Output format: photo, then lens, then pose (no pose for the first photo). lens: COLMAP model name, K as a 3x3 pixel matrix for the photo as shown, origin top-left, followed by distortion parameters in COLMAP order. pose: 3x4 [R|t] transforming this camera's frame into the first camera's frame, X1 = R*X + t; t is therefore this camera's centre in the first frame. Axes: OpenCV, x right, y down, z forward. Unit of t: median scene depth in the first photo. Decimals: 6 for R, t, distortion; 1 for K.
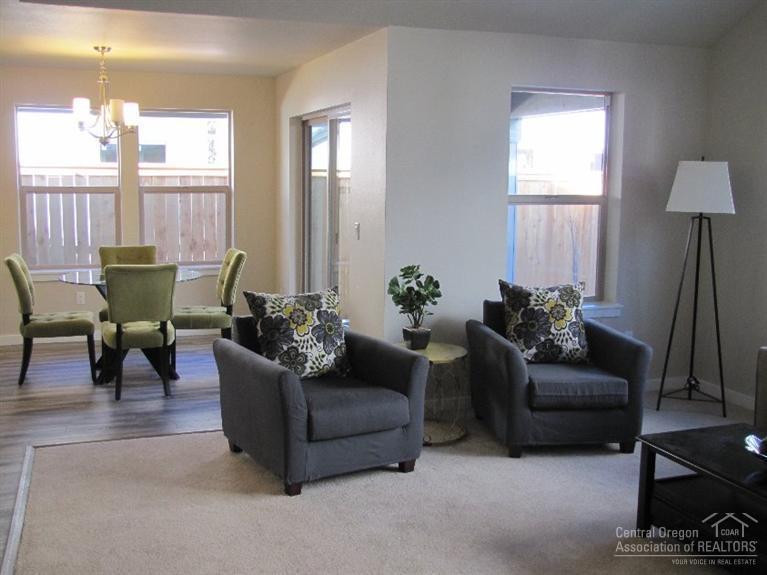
lens RADIAL K [[830.2, 0, 385.1], [0, 830.2, 286.9], [0, 0, 1]] dist [-0.029955, 0.000000]
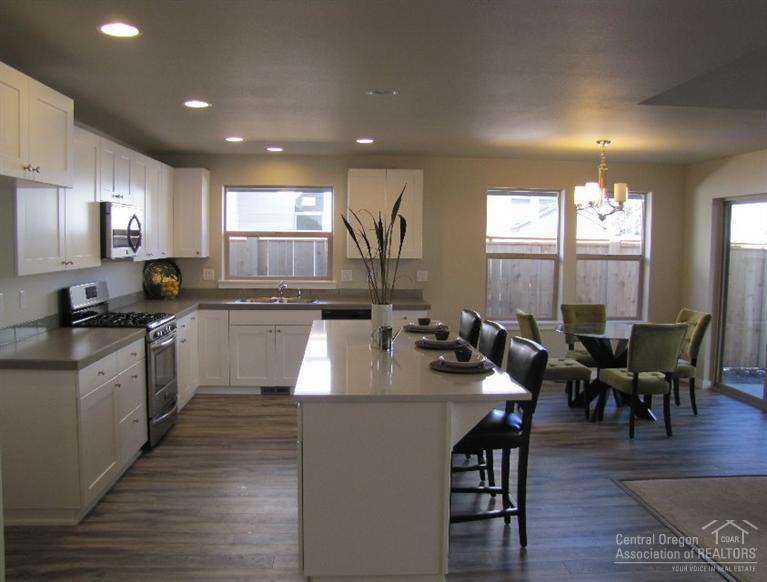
lens RADIAL K [[650.5, 0, 376.6], [0, 650.5, 290.8], [0, 0, 1]] dist [-0.138558, 0.057297]
pose [[0.959308, 0.023696, -0.281365, -0.375004], [-0.040416, 0.997735, -0.053771, -0.007389], [0.279454, 0.062954, 0.958093, 0.027498]]
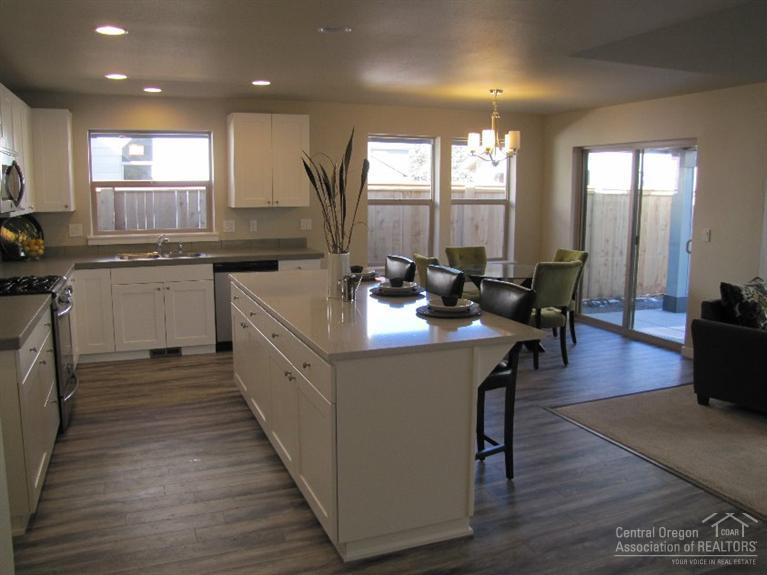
lens RADIAL K [[641.2, 0, 381.4], [0, 641.2, 285.9], [0, 0, 1]] dist [-0.160661, 0.114812]
pose [[0.999344, -0.011970, 0.034175, -0.526727], [0.011490, 0.999833, 0.014211, -0.006036], [-0.034340, -0.013809, 0.999315, 0.038103]]
